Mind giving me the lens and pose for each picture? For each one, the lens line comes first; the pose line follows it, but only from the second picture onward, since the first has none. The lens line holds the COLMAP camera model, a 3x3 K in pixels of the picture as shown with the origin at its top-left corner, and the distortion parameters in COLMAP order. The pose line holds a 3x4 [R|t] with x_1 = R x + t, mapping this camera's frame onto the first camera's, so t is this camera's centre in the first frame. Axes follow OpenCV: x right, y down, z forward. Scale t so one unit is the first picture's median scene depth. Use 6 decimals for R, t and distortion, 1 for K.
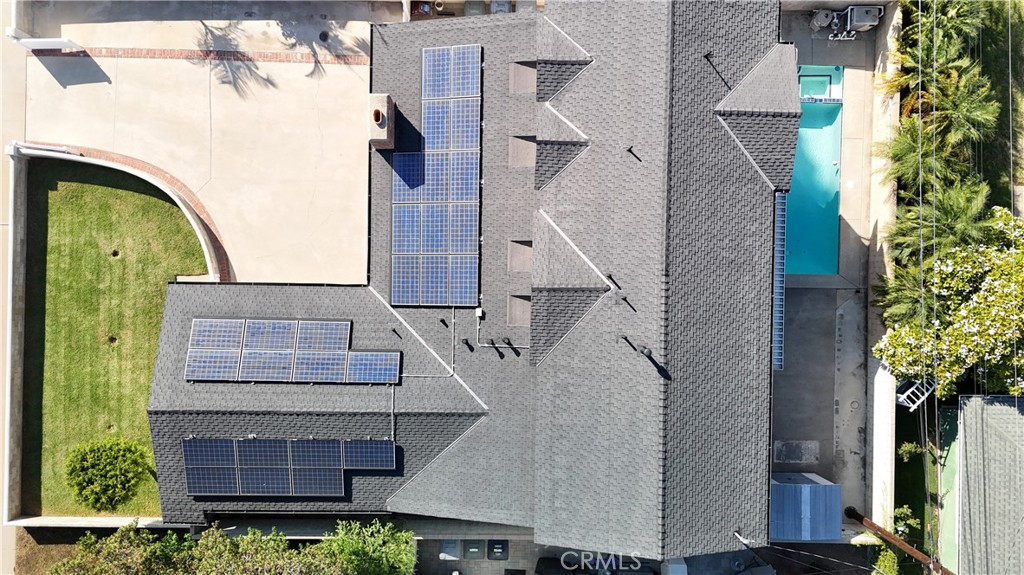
lens RADIAL K [[753.1, 0, 512.0], [0, 753.1, 286.0], [0, 0, 1]] dist [0.084957, -0.086515]
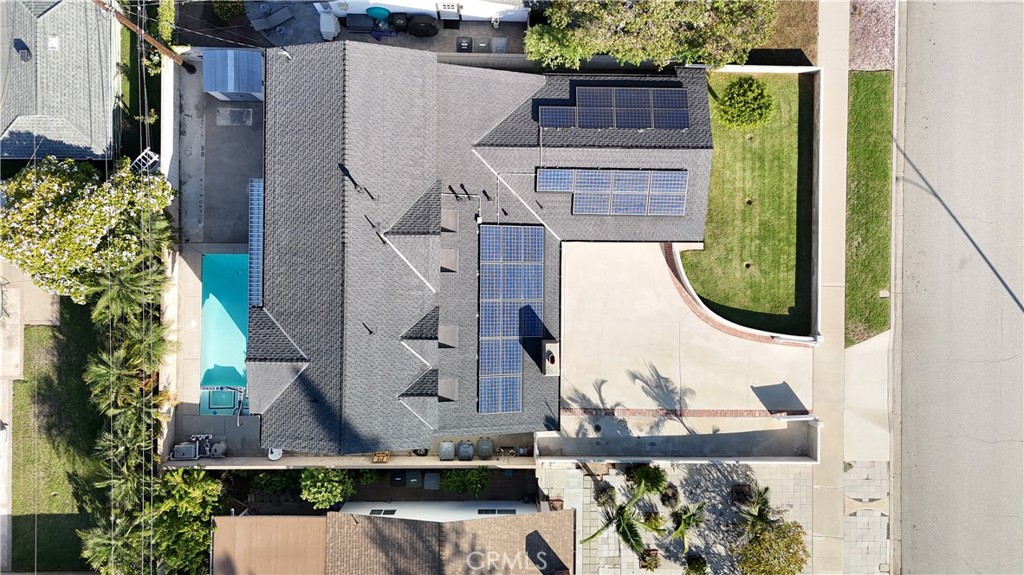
lens RADIAL K [[753.1, 0, 507.5], [0, 753.1, 283.0], [0, 0, 1]] dist [0.084957, -0.086515]
pose [[-0.998318, 0.007528, -0.057481, -0.014988], [-0.007667, -0.999968, 0.002188, -0.079792], [-0.057463, 0.002625, 0.998344, -0.356789]]
